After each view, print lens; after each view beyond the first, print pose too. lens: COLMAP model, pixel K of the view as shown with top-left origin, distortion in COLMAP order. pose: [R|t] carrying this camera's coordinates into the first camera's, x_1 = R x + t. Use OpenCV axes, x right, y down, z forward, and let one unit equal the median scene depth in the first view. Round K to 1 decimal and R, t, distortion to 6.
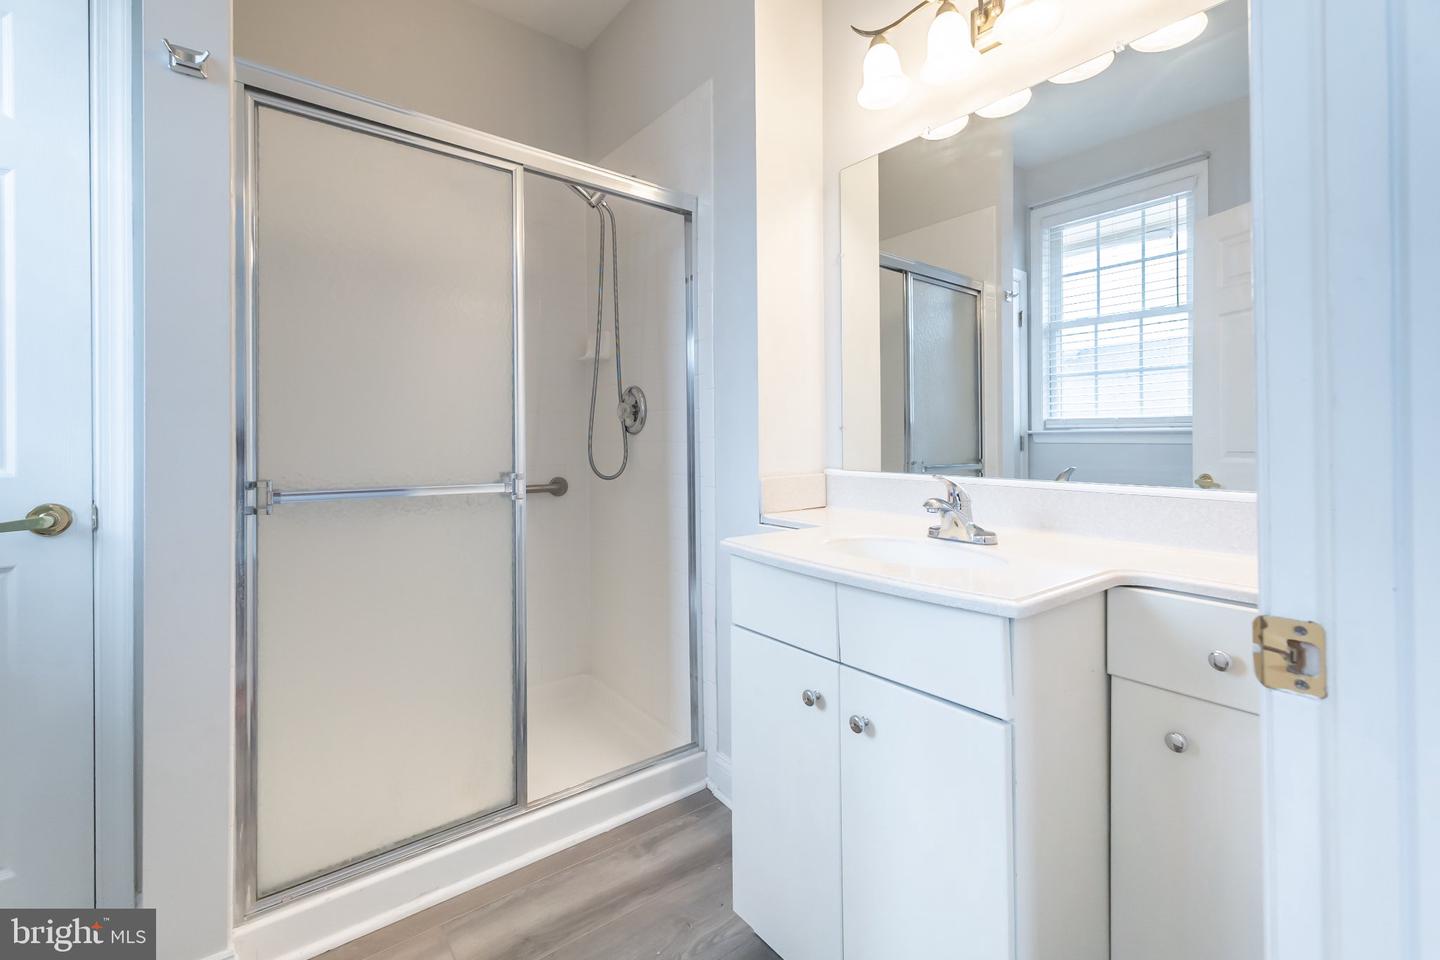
lens RADIAL K [[621.8, 0, 717.7], [0, 621.8, 448.0], [0, 0, 1]] dist [0.000574, 0.000299]
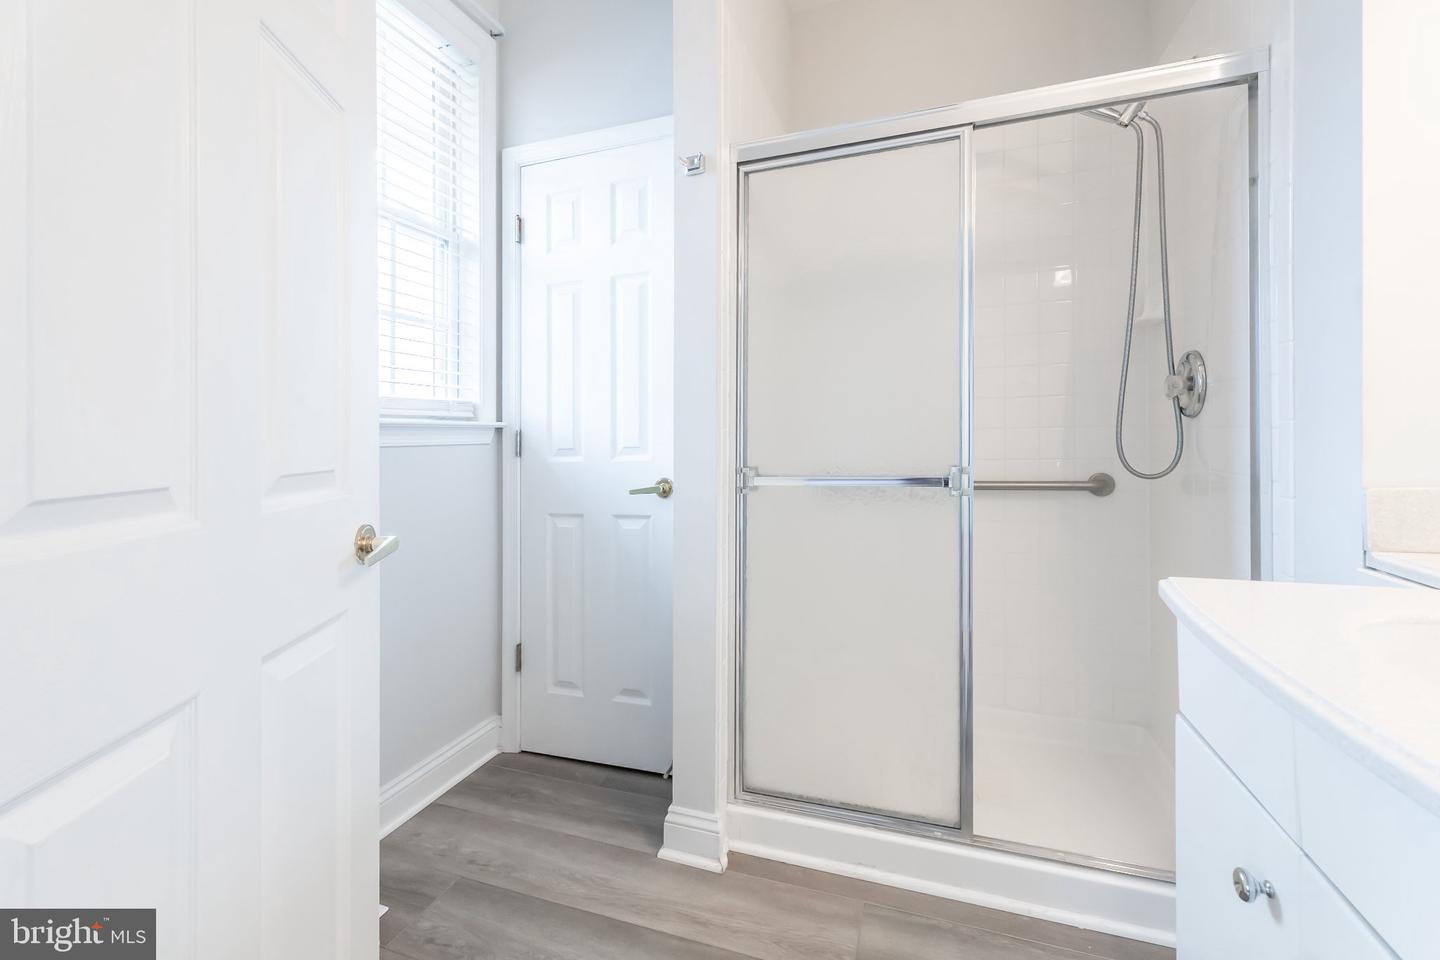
lens RADIAL K [[625.5, 0, 718.3], [0, 625.5, 442.1], [0, 0, 1]] dist [0.010342, 0.000089]
pose [[0.538466, -0.004298, -0.842636, 0.250207], [0.010784, 0.999940, 0.001792, -0.001176], [0.842578, -0.010052, 0.538480, 0.195935]]
